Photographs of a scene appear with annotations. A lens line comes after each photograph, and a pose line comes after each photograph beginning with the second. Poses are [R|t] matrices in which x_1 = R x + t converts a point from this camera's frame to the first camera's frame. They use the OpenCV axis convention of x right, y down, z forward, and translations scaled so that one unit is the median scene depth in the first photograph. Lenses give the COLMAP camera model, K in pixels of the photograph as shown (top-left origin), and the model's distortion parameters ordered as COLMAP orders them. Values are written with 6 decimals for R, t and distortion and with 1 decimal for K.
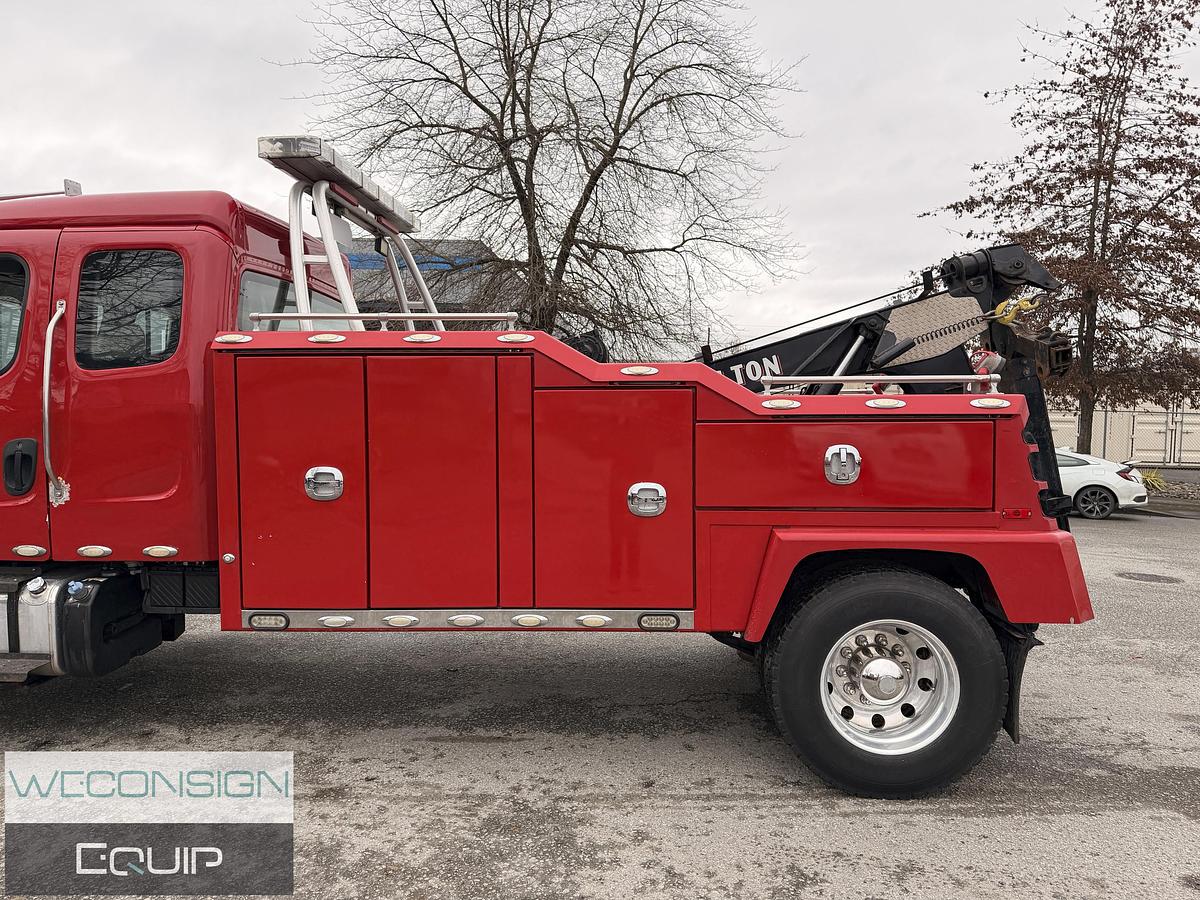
lens RADIAL K [[840.3, 0, 607.8], [0, 840.3, 452.1], [0, 0, 1]] dist [0.038058, -0.049693]
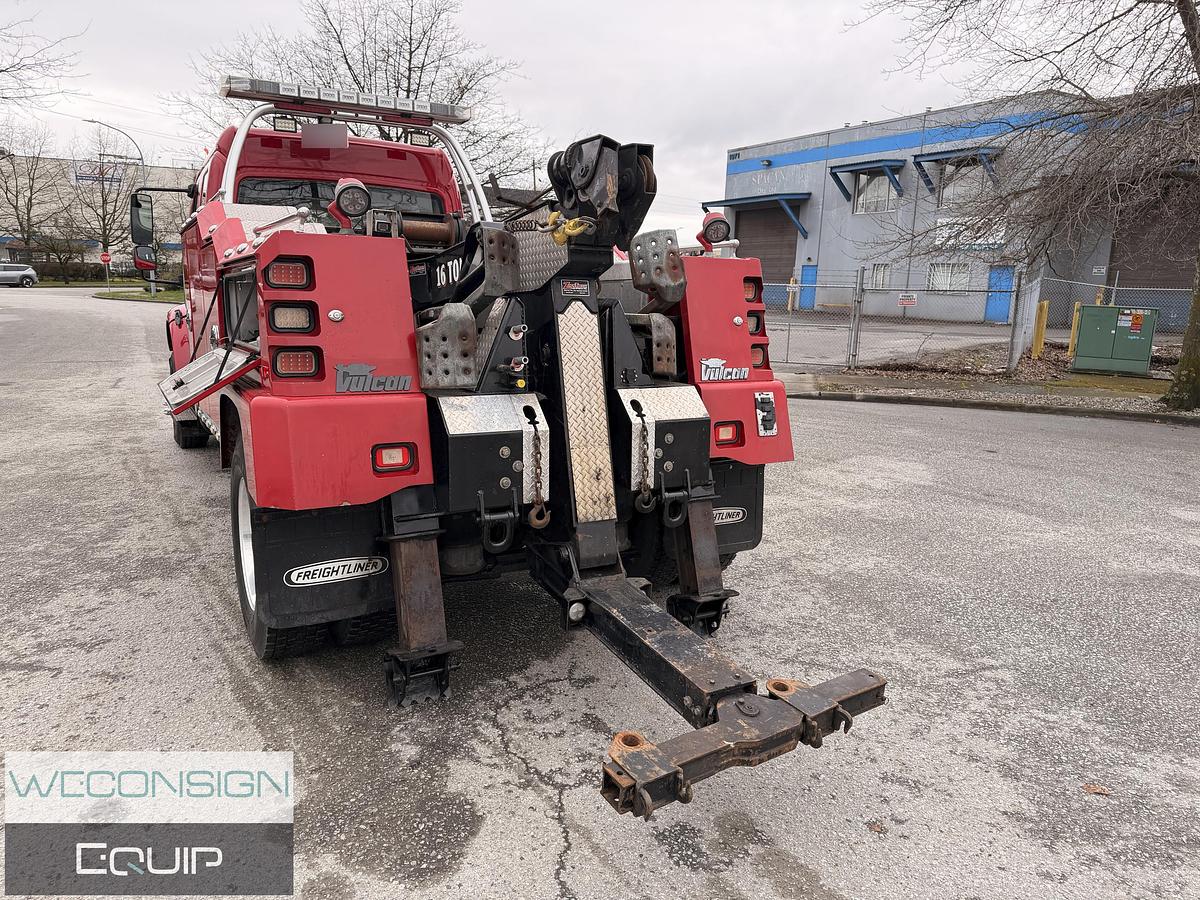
lens RADIAL K [[840.3, 0, 601.0], [0, 840.3, 453.9], [0, 0, 1]] dist [0.038058, -0.049693]
pose [[0.542437, 0.168348, -0.823056, 0.996694], [-0.061808, 0.985058, 0.160748, -0.015500], [0.837820, -0.036324, 0.544737, 0.588430]]
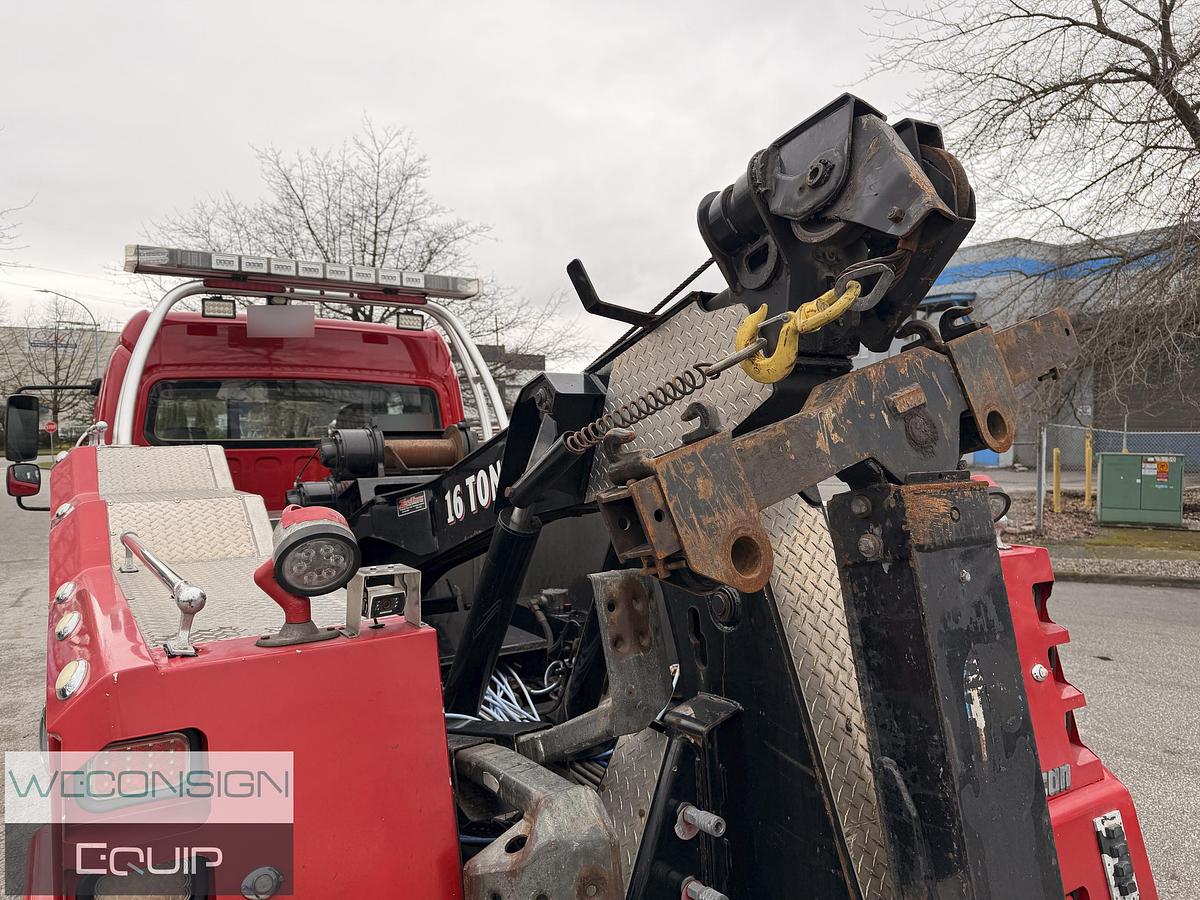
lens RADIAL K [[840.3, 0, 596.2], [0, 840.3, 456.7], [0, 0, 1]] dist [0.038058, -0.049693]
pose [[0.578350, 0.012578, -0.815692, 0.614457], [-0.027122, 0.999625, -0.003816, -0.109464], [0.815338, 0.024330, 0.578474, 0.700521]]
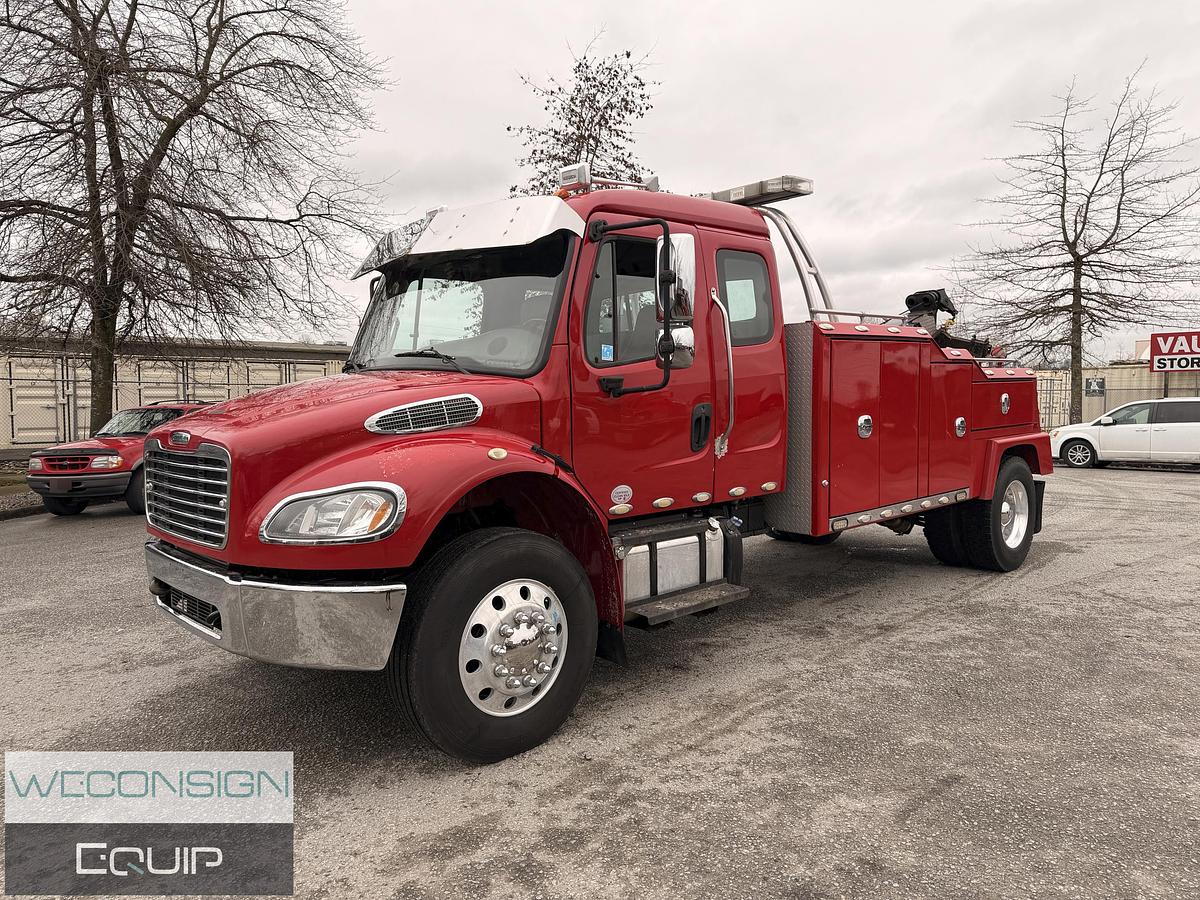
lens RADIAL K [[840.3, 0, 609.9], [0, 840.3, 449.4], [0, 0, 1]] dist [0.038058, -0.049693]
pose [[0.684790, -0.059202, 0.726331, -1.273620], [0.046420, 0.998214, 0.037598, -0.000567], [-0.727260, 0.007970, 0.686316, 0.220612]]
